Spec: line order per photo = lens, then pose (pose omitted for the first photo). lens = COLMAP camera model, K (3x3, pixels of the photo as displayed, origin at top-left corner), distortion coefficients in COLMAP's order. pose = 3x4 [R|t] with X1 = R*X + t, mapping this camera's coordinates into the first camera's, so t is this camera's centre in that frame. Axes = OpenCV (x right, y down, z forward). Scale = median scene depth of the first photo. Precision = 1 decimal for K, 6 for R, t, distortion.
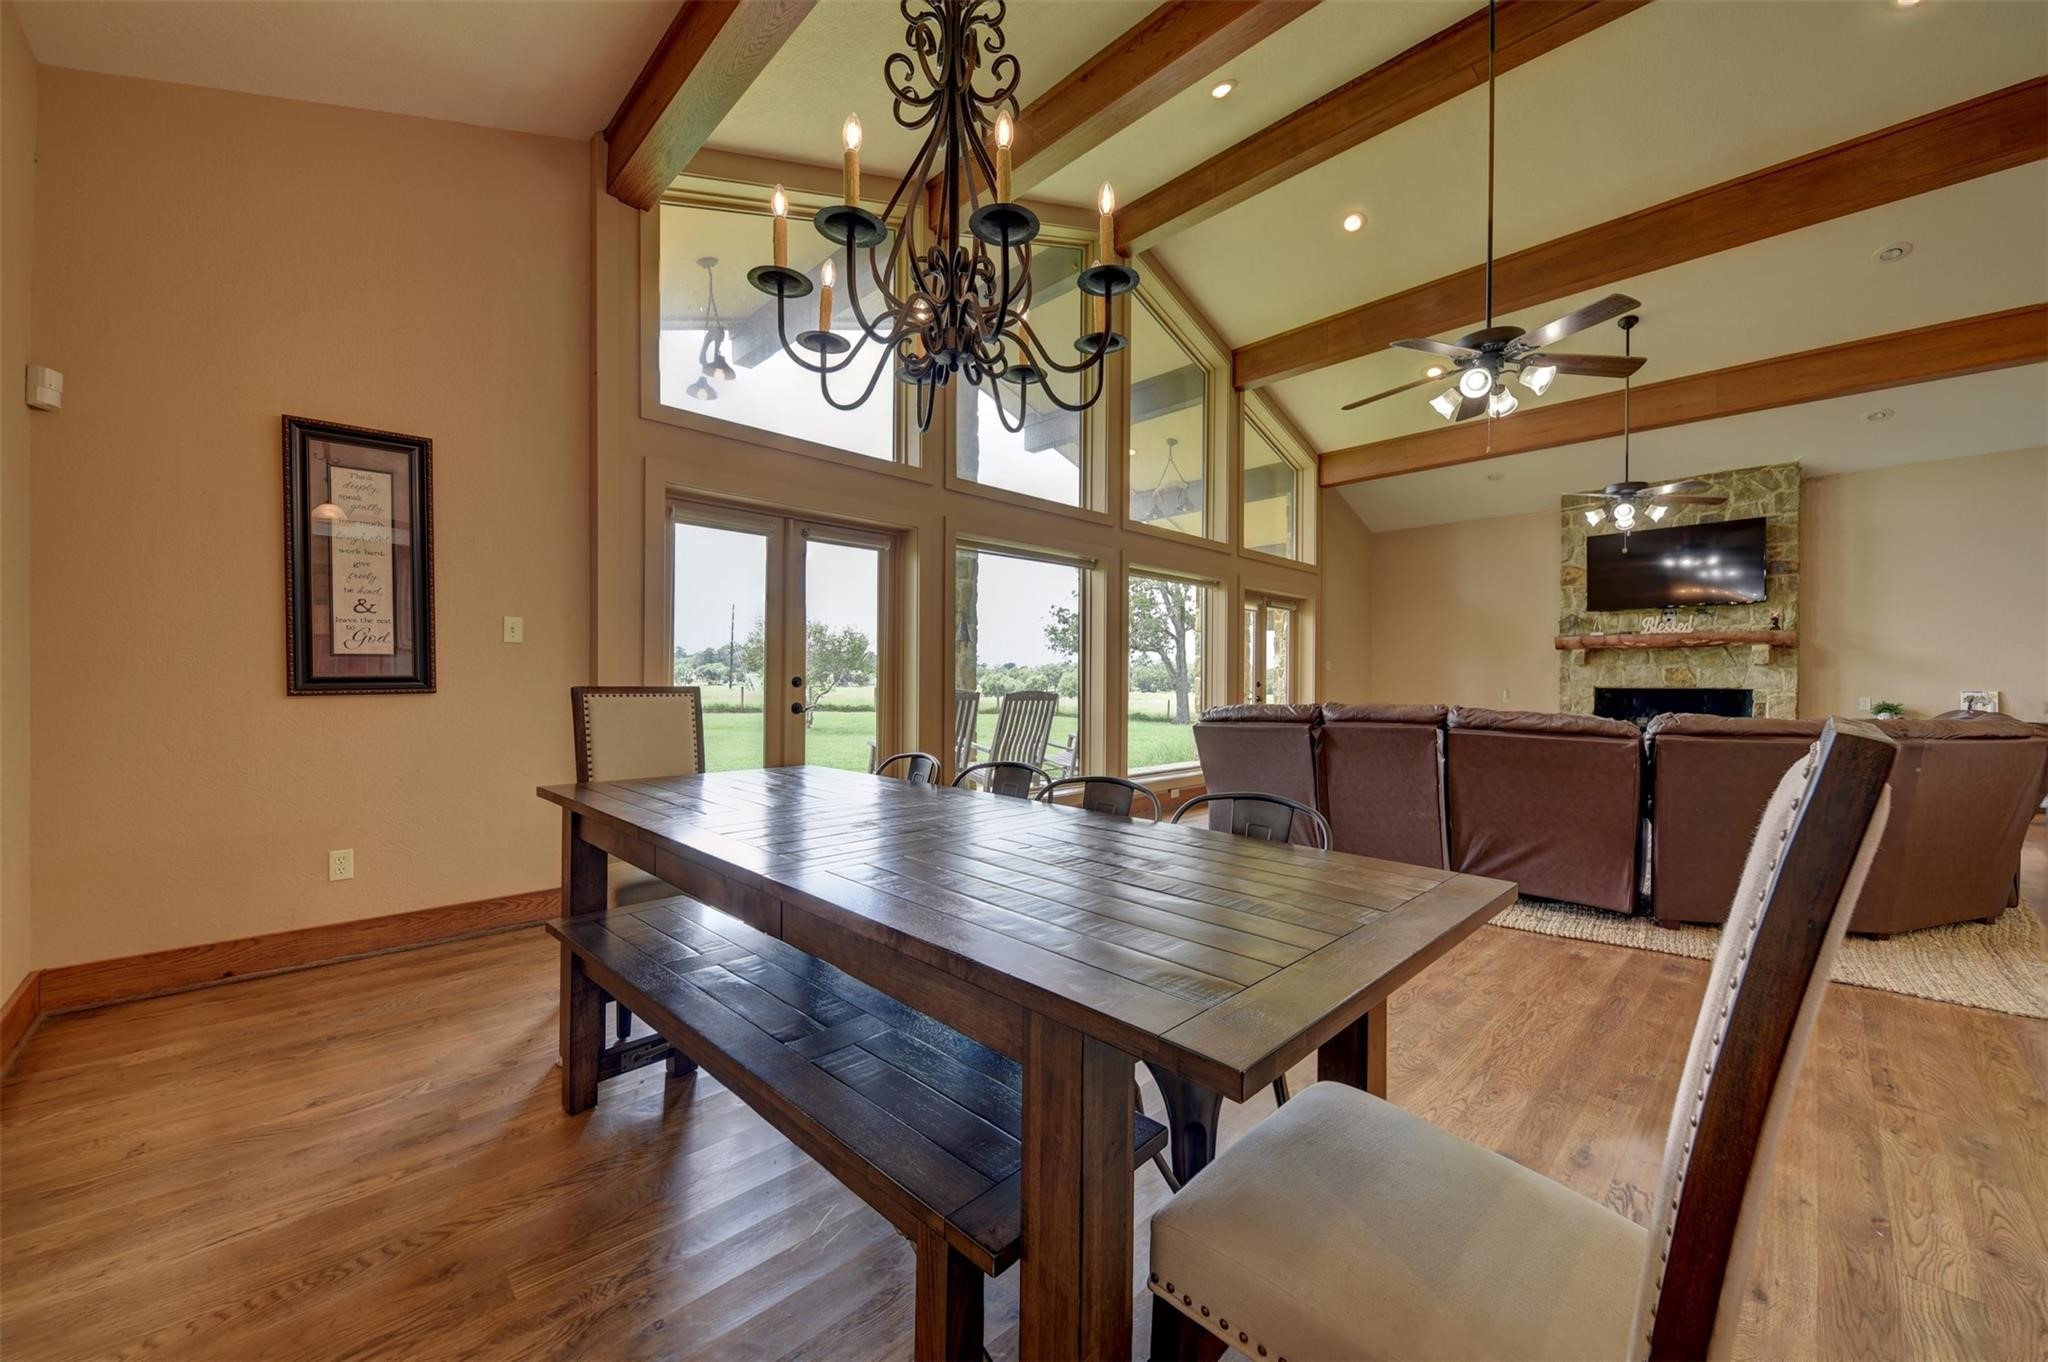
lens RADIAL K [[767.0, 0, 1038.3], [0, 767.0, 684.7], [0, 0, 1]] dist [0.002549, -0.000057]
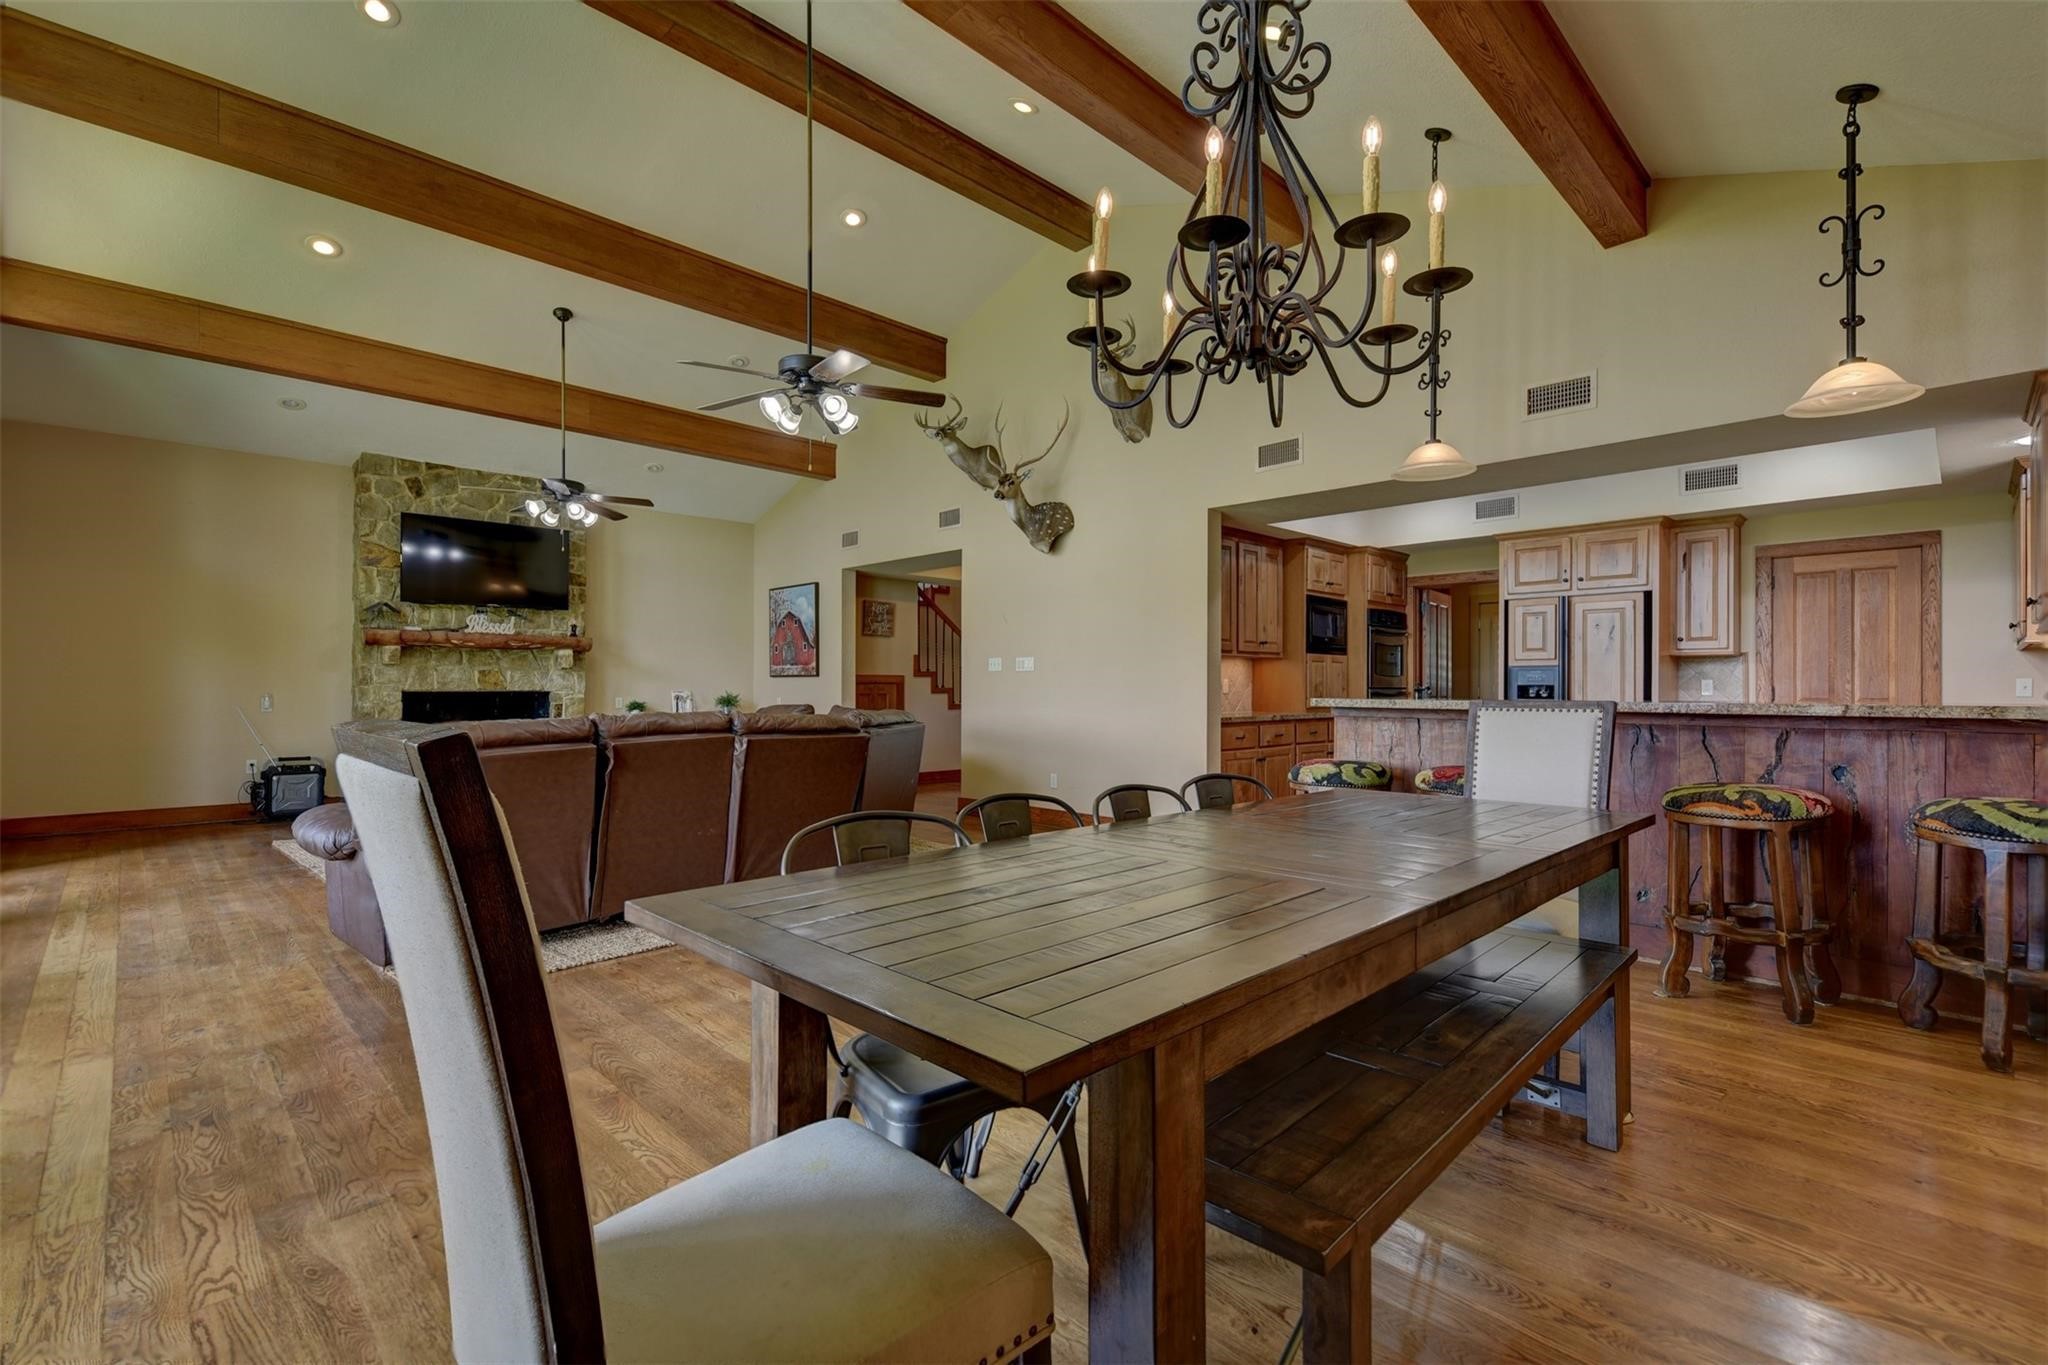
lens RADIAL K [[918.7, 0, 1025.0], [0, 918.7, 671.7], [0, 0, 1]] dist [0.004385, 0.000520]
pose [[0.000812, 0.010678, 0.999943, -0.317997], [-0.000952, 0.999943, -0.010677, -0.008350], [-0.999999, -0.000943, 0.000822, 0.343994]]
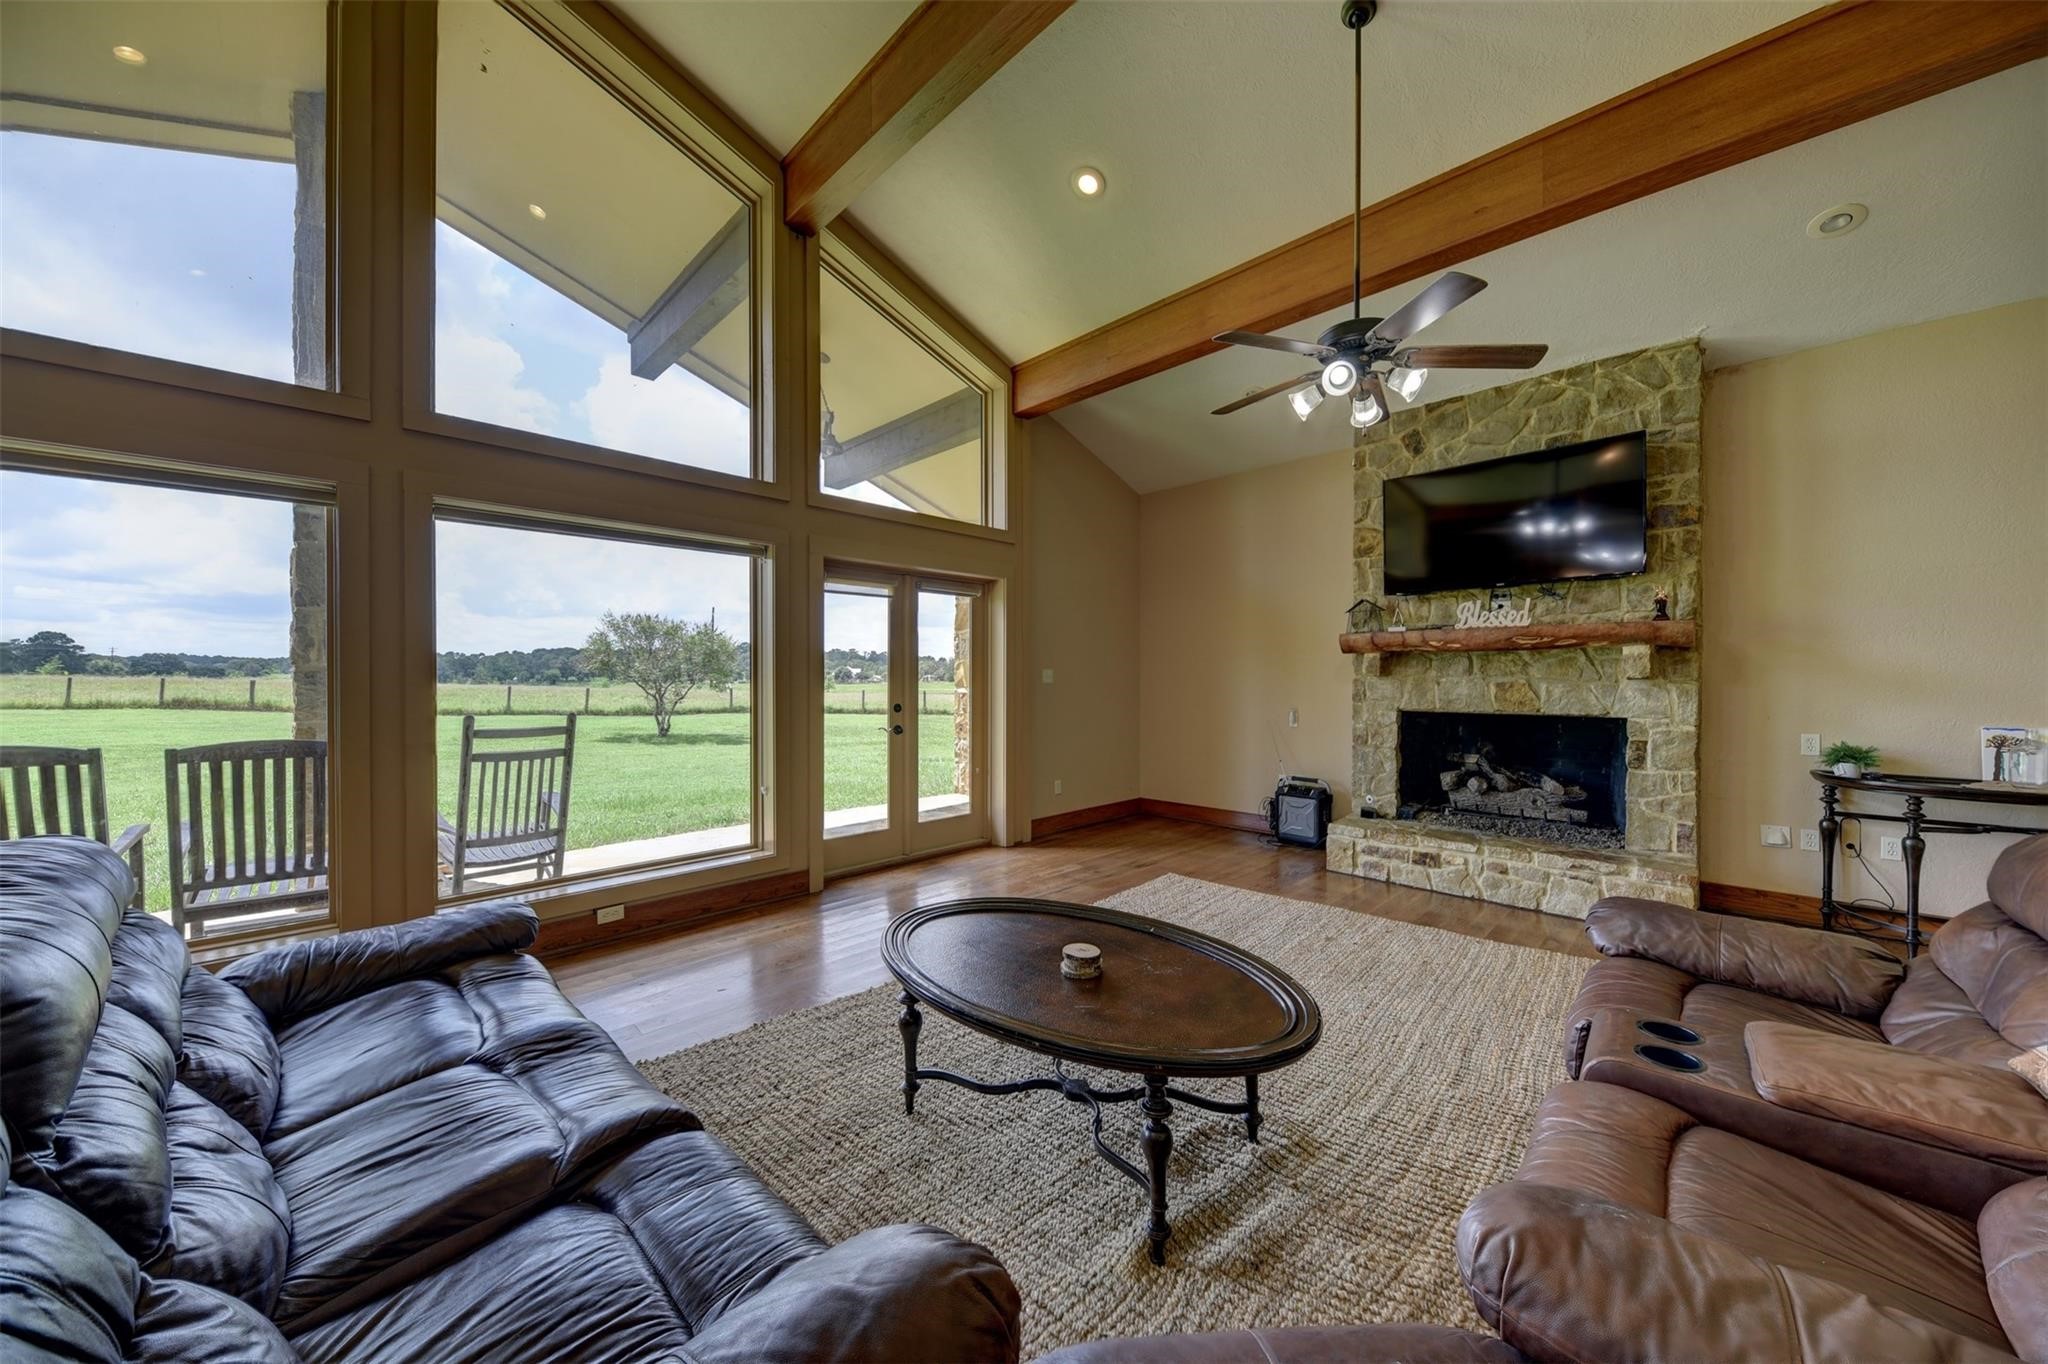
lens RADIAL K [[702.2, 0, 1028.2], [0, 702.2, 688.5], [0, 0, 1]] dist [-0.003655, -0.000071]
pose [[0.999842, -0.008275, 0.015745, 0.435891], [0.008099, 0.999904, 0.011211, -0.026869], [-0.015837, -0.011081, 0.999813, 0.441466]]
